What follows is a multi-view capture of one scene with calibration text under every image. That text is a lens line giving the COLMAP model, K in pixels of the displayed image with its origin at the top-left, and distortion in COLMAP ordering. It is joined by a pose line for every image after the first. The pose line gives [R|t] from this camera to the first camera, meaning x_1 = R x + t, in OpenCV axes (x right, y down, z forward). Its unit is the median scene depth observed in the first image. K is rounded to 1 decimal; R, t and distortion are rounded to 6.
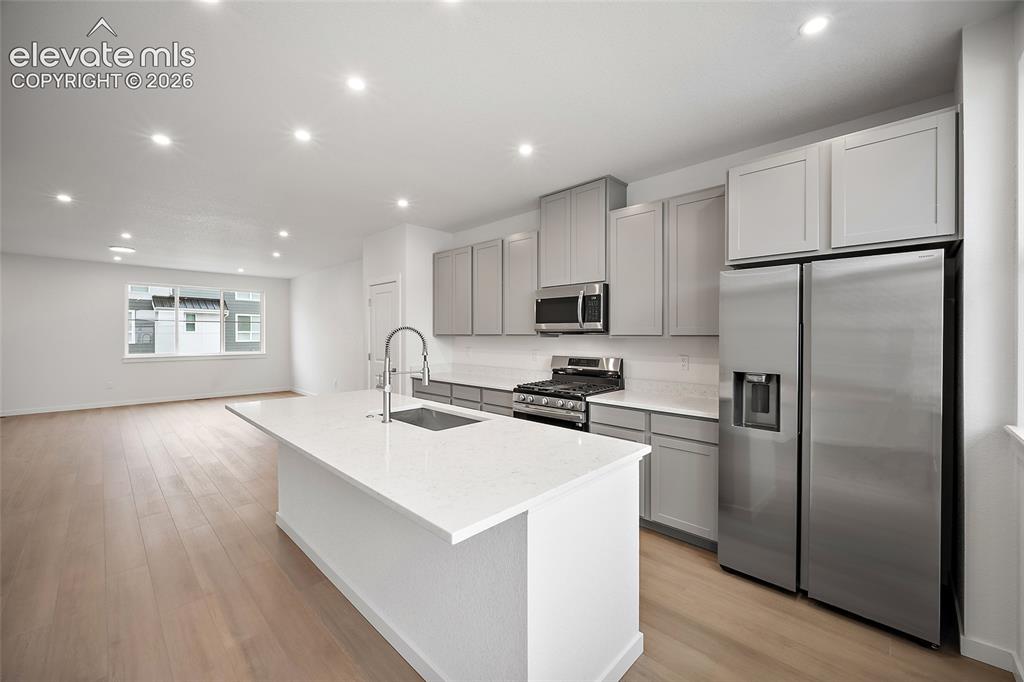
lens RADIAL K [[404.0, 0, 512.0], [0, 404.0, 341.0], [0, 0, 1]] dist [0.002564, 0.000444]
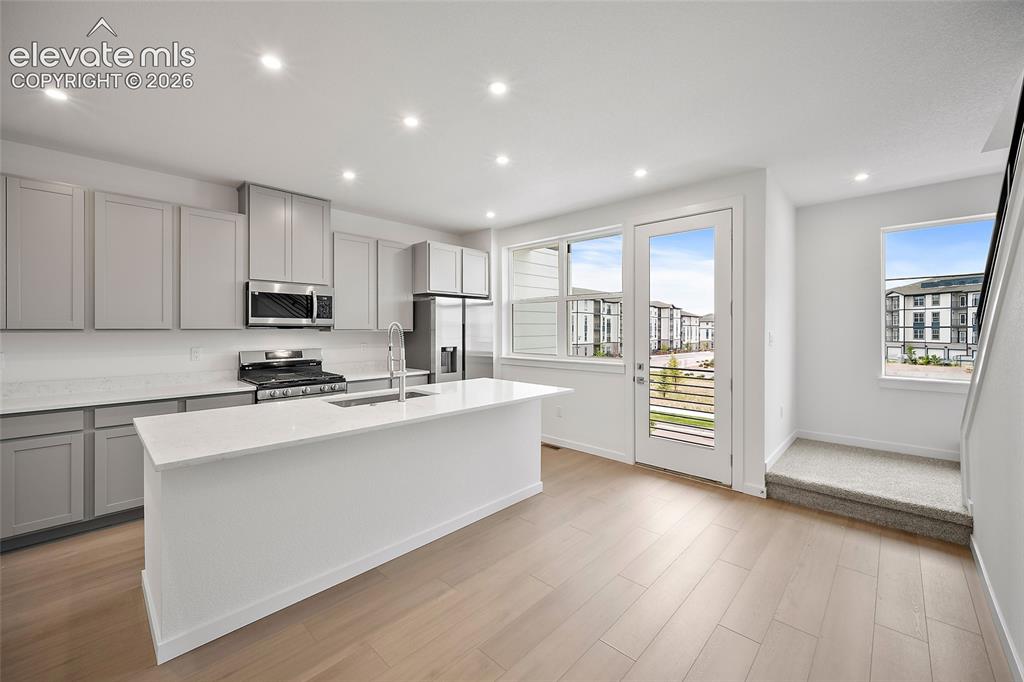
lens RADIAL K [[404.0, 0, 512.0], [0, 404.0, 341.0], [0, 0, 1]] dist [0.002564, 0.000444]
pose [[-0.009841, -0.022744, 0.999693, -1.003567], [0.016933, 0.999594, 0.022908, 0.001515], [-0.999808, 0.017154, -0.009452, 0.446188]]
